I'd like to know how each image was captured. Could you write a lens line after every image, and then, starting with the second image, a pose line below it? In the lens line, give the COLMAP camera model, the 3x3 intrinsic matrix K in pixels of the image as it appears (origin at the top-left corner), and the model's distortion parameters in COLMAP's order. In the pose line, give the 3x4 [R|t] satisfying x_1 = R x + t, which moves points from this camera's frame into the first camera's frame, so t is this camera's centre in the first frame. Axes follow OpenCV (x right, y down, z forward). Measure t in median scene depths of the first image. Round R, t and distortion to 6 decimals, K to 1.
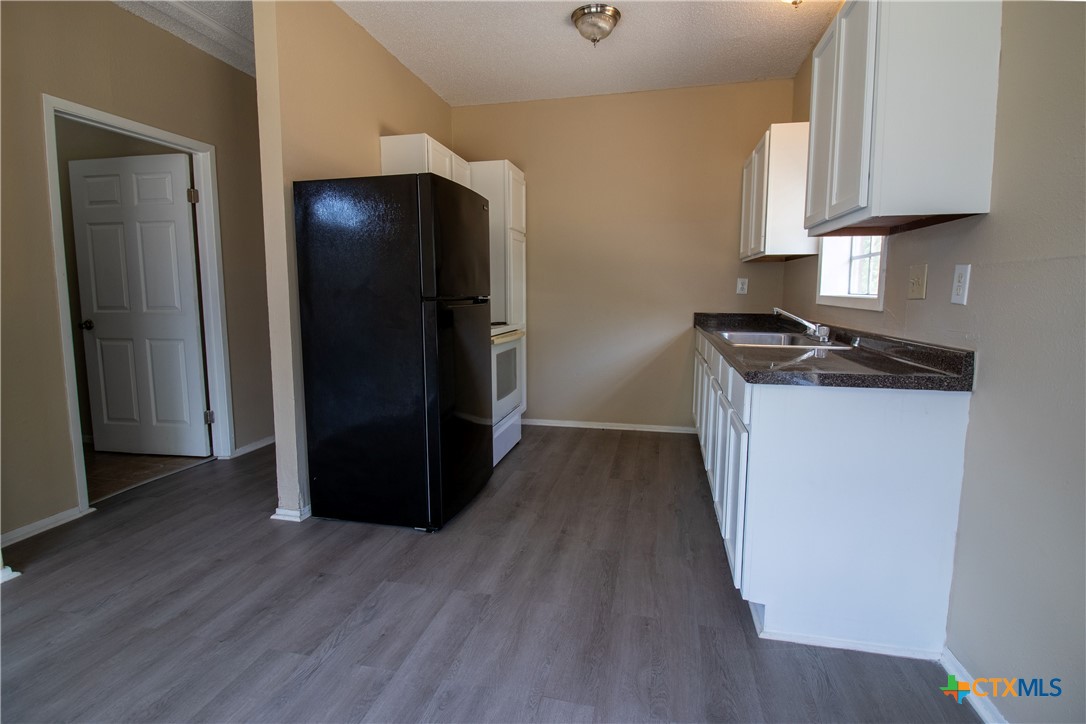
lens RADIAL K [[527.2, 0, 539.6], [0, 527.2, 356.6], [0, 0, 1]] dist [-0.000210, -0.002765]
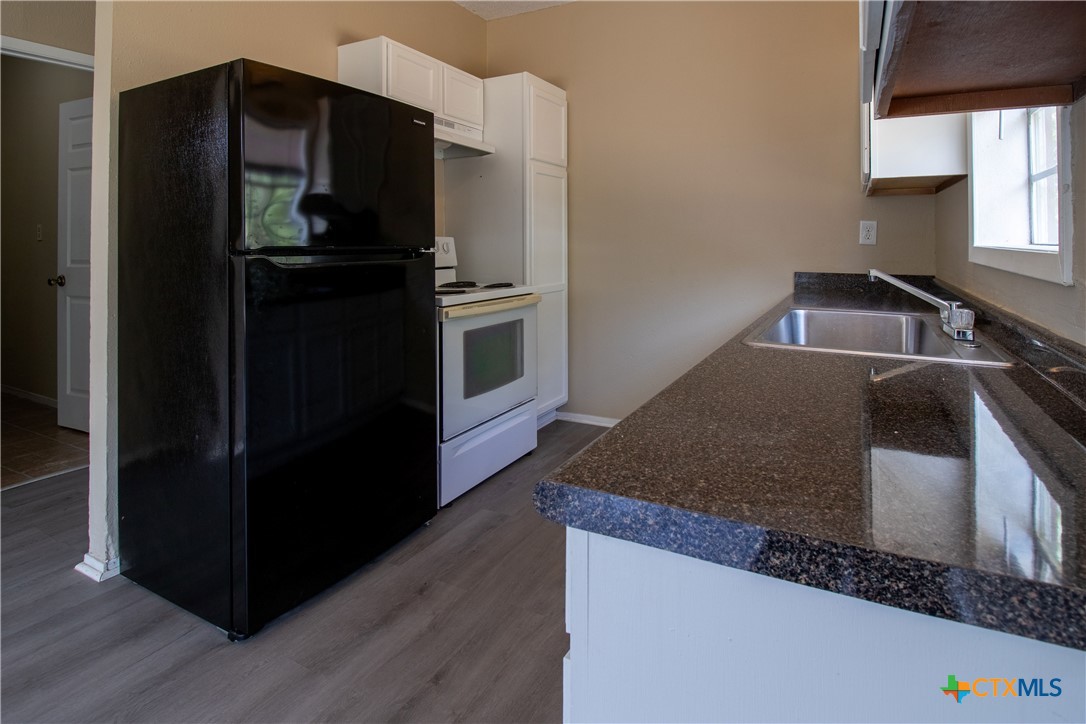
lens RADIAL K [[552.3, 0, 588.8], [0, 552.3, 246.6], [0, 0, 1]] dist [-0.006240, -0.003131]
pose [[0.976298, -0.001525, -0.216427, 0.246218], [-0.023446, 0.993345, -0.112765, -0.038544], [0.215158, 0.115166, 0.969765, 0.329001]]
